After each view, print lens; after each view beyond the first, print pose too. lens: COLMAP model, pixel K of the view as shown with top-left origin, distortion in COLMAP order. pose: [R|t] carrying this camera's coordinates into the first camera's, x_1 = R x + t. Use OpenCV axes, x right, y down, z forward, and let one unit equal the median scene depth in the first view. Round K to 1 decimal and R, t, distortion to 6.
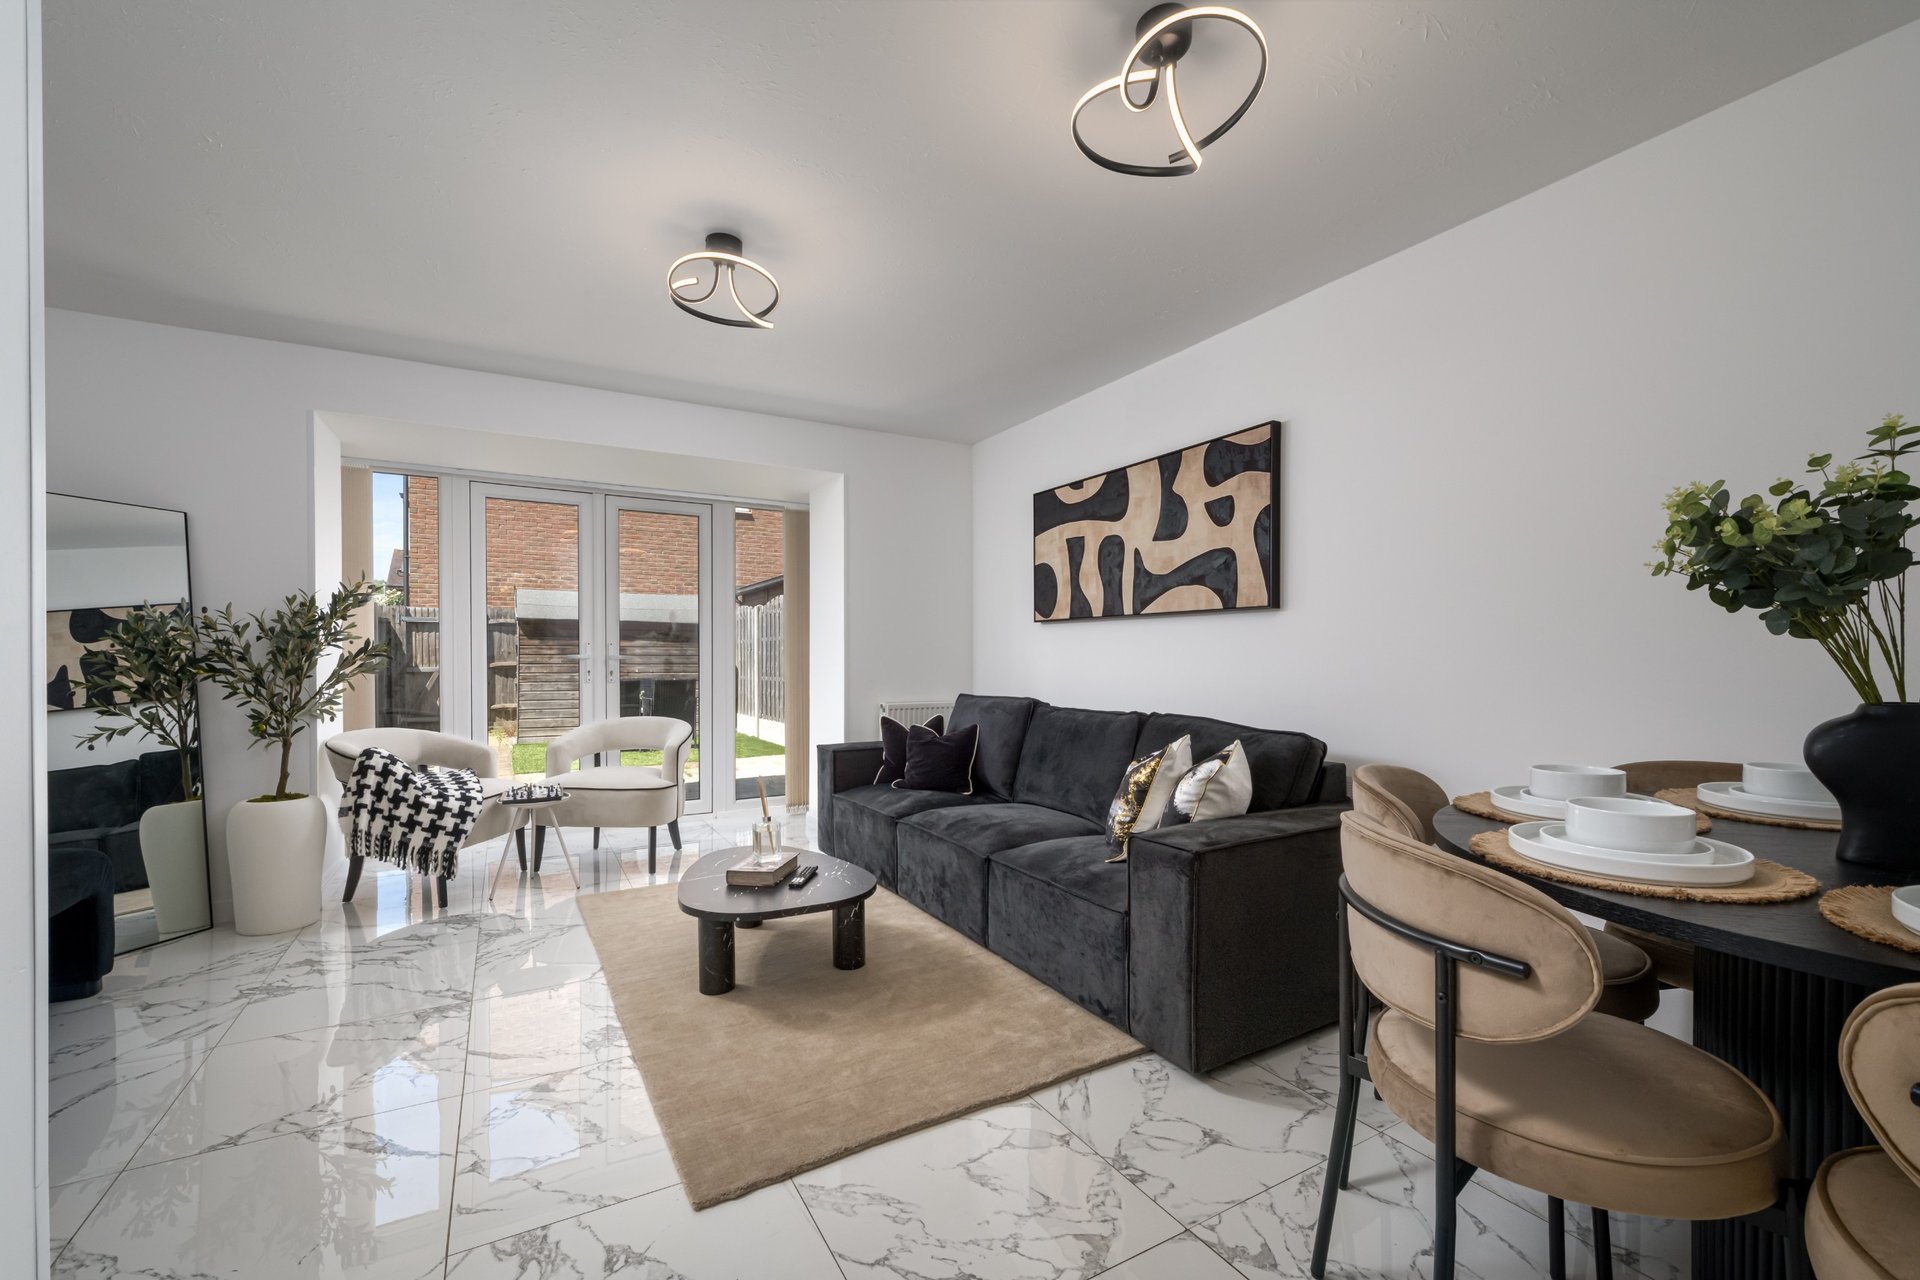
lens RADIAL K [[752.8, 0, 897.4], [0, 752.8, 666.8], [0, 0, 1]] dist [-0.000107, -0.000022]
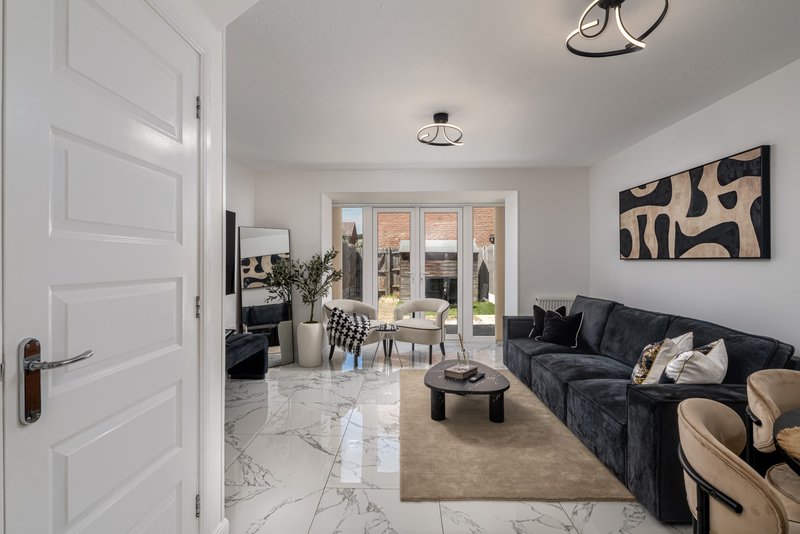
lens RADIAL K [[344.7, 0, 396.6], [0, 344.7, 262.0], [0, 0, 1]] dist [-0.000874, -0.000497]
pose [[0.873446, -0.001220, -0.486920, 0.145632], [-0.005275, 0.999914, -0.011969, -0.050974], [0.486893, 0.013023, 0.873365, -0.040200]]
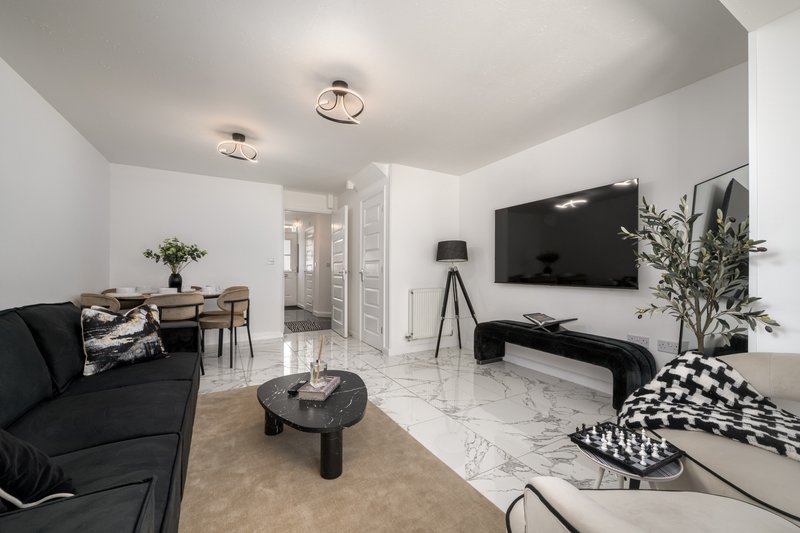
lens RADIAL K [[306.5, 0, 377.3], [0, 306.5, 267.5], [0, 0, 1]] dist [-0.000163, -0.000051]
pose [[-1.000000, 0.000341, 0.000482, -0.263336], [0.000345, 0.999970, 0.007697, -0.013206], [-0.000480, 0.007698, -0.999970, 1.458487]]
